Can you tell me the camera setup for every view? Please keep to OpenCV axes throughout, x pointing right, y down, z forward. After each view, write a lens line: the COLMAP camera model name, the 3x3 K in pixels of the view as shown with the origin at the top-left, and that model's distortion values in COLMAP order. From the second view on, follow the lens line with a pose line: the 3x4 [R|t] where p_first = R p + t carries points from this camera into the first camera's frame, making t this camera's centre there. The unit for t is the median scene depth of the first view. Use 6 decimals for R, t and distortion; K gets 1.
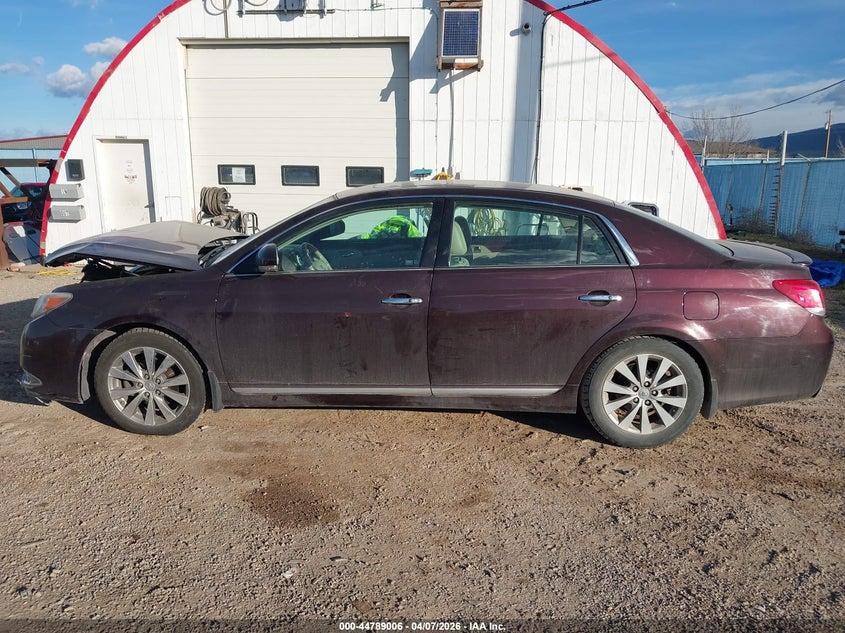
lens RADIAL K [[658.1, 0, 422.5], [0, 658.1, 316.5], [0, 0, 1]] dist [0.026143, -0.041654]
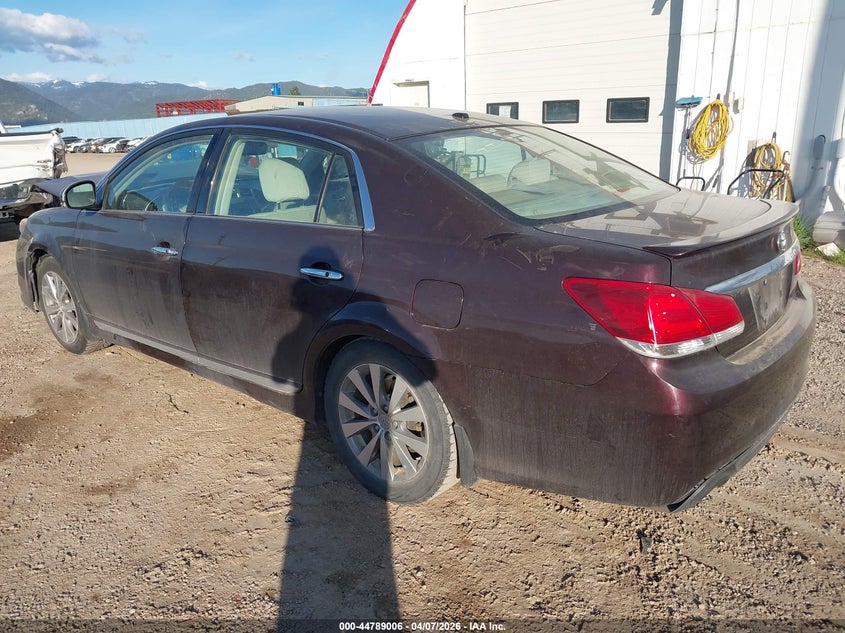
lens RADIAL K [[658.1, 0, 422.5], [0, 658.1, 316.5], [0, 0, 1]] dist [0.026143, -0.041654]
pose [[0.789129, 0.150437, -0.595520, 0.270576], [-0.100370, 0.988094, 0.116606, -0.025960], [0.605972, -0.032245, 0.794833, 0.177497]]
